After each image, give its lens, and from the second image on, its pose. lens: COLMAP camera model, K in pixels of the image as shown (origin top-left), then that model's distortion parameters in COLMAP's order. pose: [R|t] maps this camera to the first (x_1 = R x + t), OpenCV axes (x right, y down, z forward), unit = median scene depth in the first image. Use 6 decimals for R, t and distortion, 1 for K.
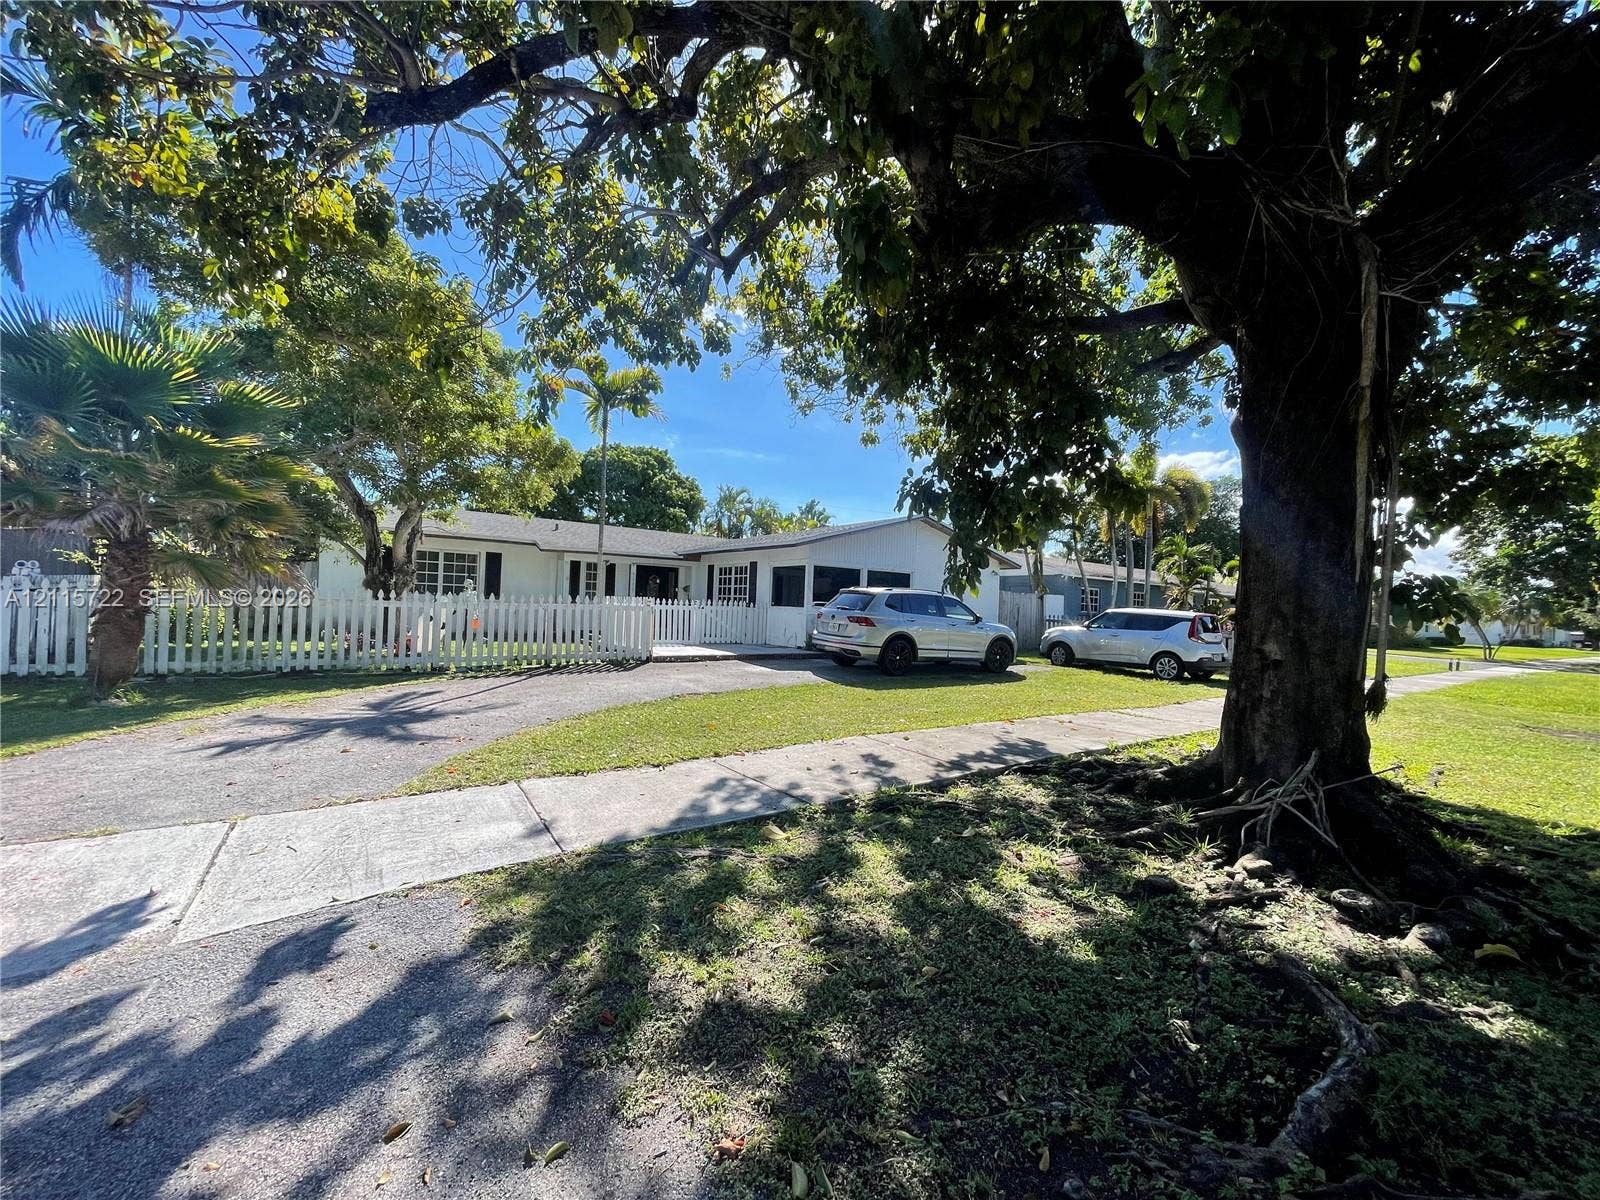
lens RADIAL K [[642.6, 0, 822.6], [0, 642.6, 598.4], [0, 0, 1]] dist [-0.001113, -0.000180]
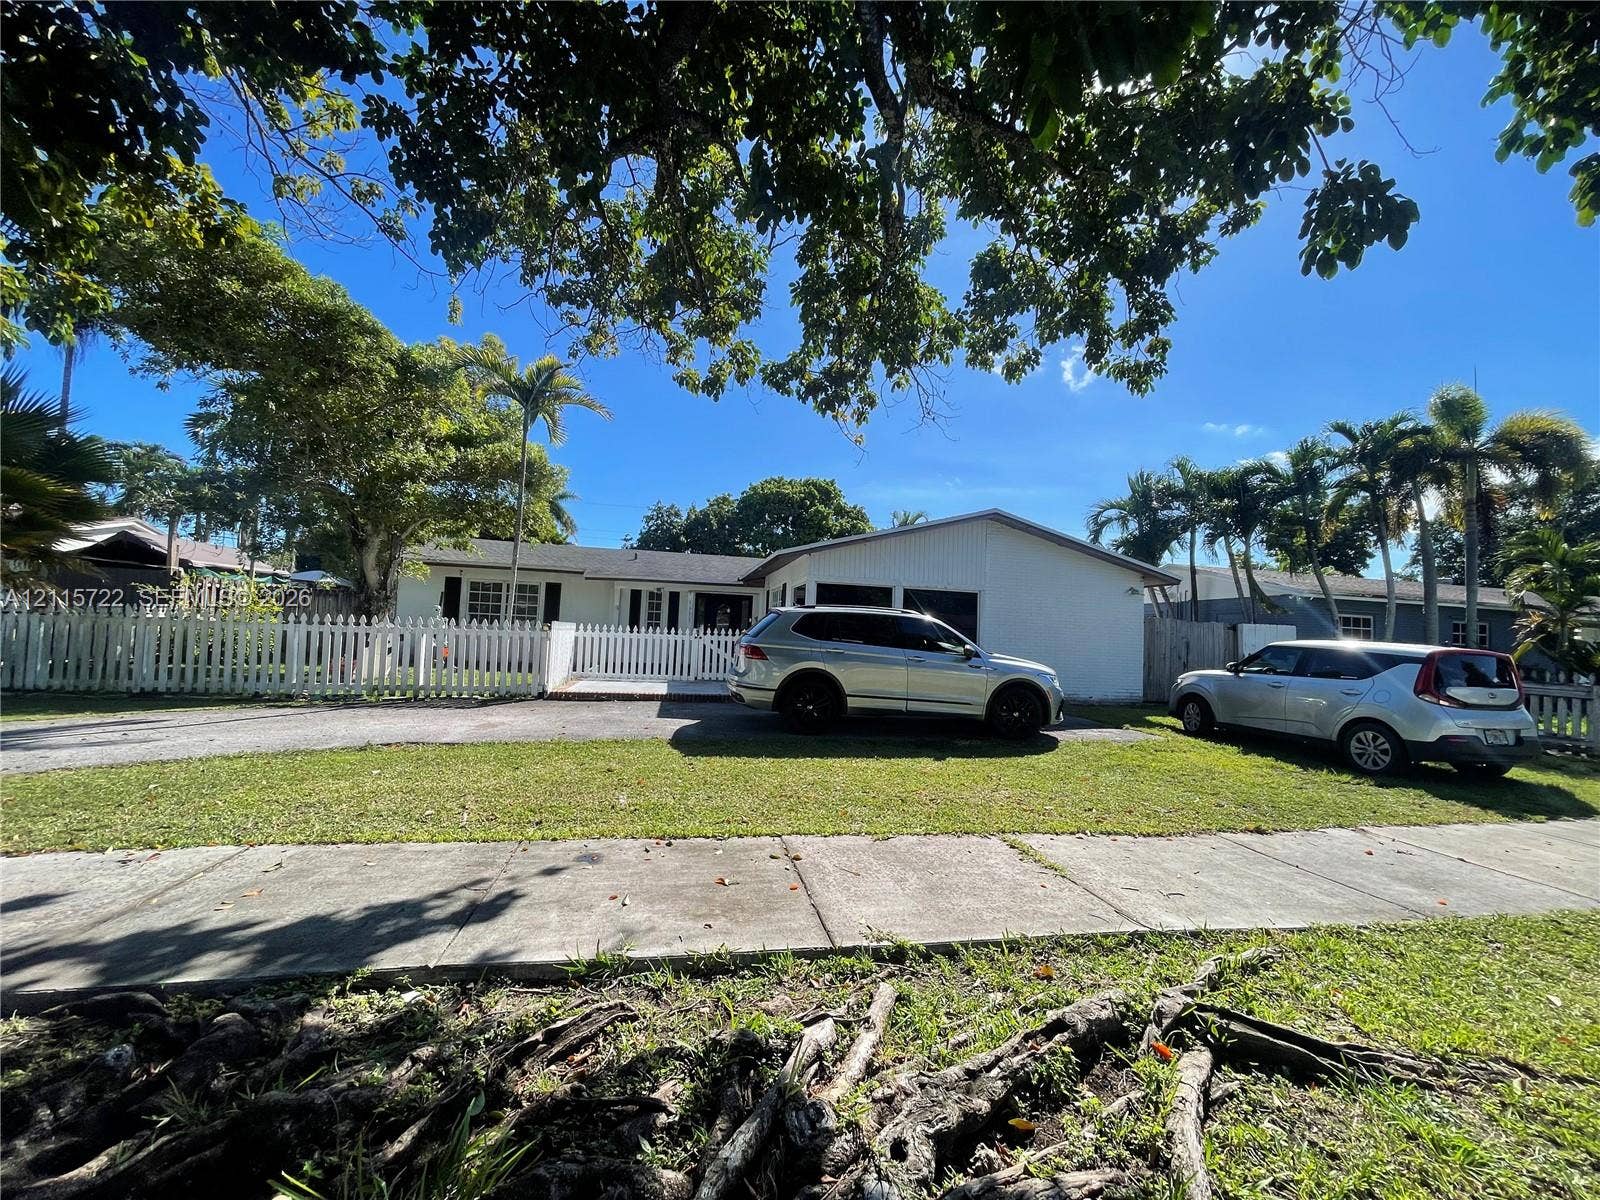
lens RADIAL K [[642.3, 0, 806.2], [0, 642.3, 603.4], [0, 0, 1]] dist [-0.002162, -0.000170]
pose [[0.912216, -0.019544, -0.409242, 0.523735], [-0.002131, 0.998622, -0.052440, 0.025077], [0.409703, 0.048708, 0.910918, 0.507180]]
